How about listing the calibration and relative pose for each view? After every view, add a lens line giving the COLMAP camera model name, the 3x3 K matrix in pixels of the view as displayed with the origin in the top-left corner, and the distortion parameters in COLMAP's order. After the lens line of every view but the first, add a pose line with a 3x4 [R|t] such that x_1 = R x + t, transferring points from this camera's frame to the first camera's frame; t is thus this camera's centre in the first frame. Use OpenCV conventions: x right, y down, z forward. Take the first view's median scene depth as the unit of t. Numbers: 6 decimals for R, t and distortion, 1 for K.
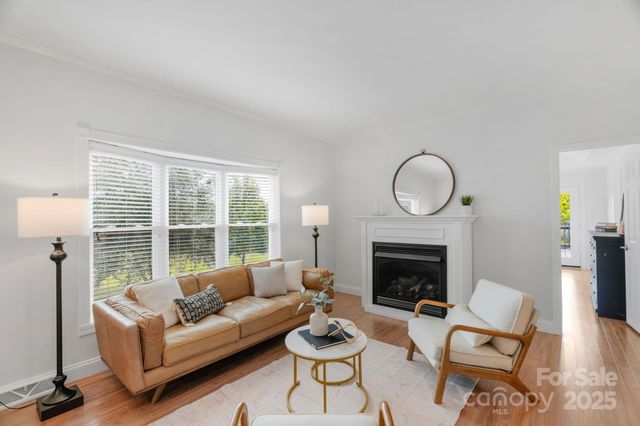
lens RADIAL K [[287.7, 0, 319.6], [0, 287.7, 216.5], [0, 0, 1]] dist [-0.003857, 0.000071]
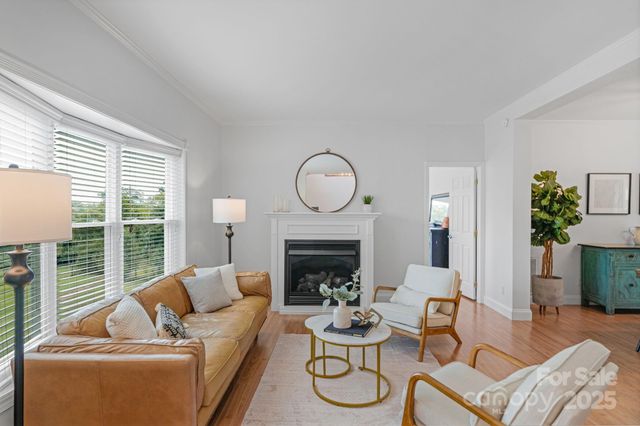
lens RADIAL K [[343.5, 0, 320.9], [0, 343.5, 216.3], [0, 0, 1]] dist [0.004621, 0.000558]
pose [[0.780933, 0.007459, 0.624571, -0.468717], [-0.013972, 0.999887, 0.005528, 0.004052], [-0.624459, -0.013043, 0.780949, 0.051673]]
